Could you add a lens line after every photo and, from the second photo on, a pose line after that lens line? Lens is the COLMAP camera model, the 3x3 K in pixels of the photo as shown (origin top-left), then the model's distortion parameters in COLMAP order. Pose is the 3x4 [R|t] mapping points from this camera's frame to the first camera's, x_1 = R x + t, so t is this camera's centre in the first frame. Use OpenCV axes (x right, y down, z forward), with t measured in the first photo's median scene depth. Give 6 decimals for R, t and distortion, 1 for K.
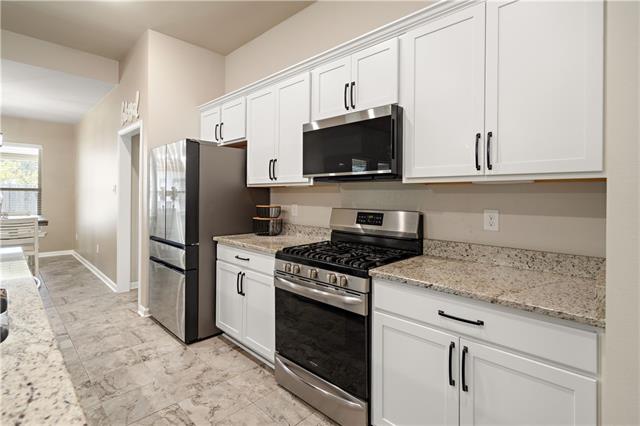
lens RADIAL K [[312.2, 0, 318.9], [0, 312.2, 199.0], [0, 0, 1]] dist [-0.000966, 0.000203]
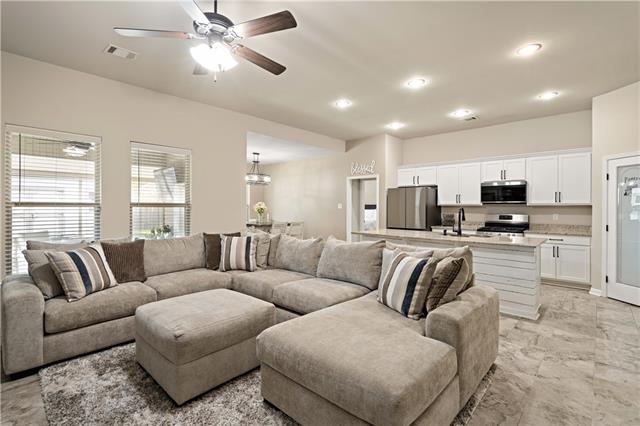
lens RADIAL K [[304.9, 0, 320.0], [0, 304.9, 213.0], [0, 0, 1]] dist [0.016977, 0.000142]
pose [[0.999513, -0.010419, 0.029421, -1.395763], [0.010129, 0.999899, 0.009991, -0.019441], [-0.029522, -0.009688, 0.999517, -1.487766]]
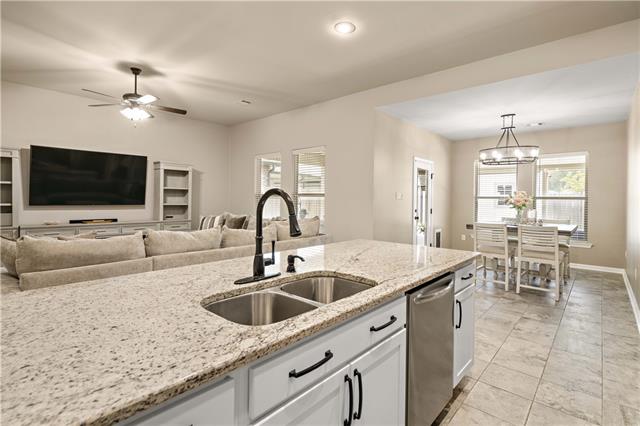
lens RADIAL K [[312.2, 0, 318.9], [0, 312.2, 199.0], [0, 0, 1]] dist [-0.000966, 0.000203]
pose [[0.042831, -0.009083, -0.999041, 0.054054], [-0.020690, 0.999736, -0.009976, -0.002840], [0.998868, 0.021097, 0.042632, 0.352637]]
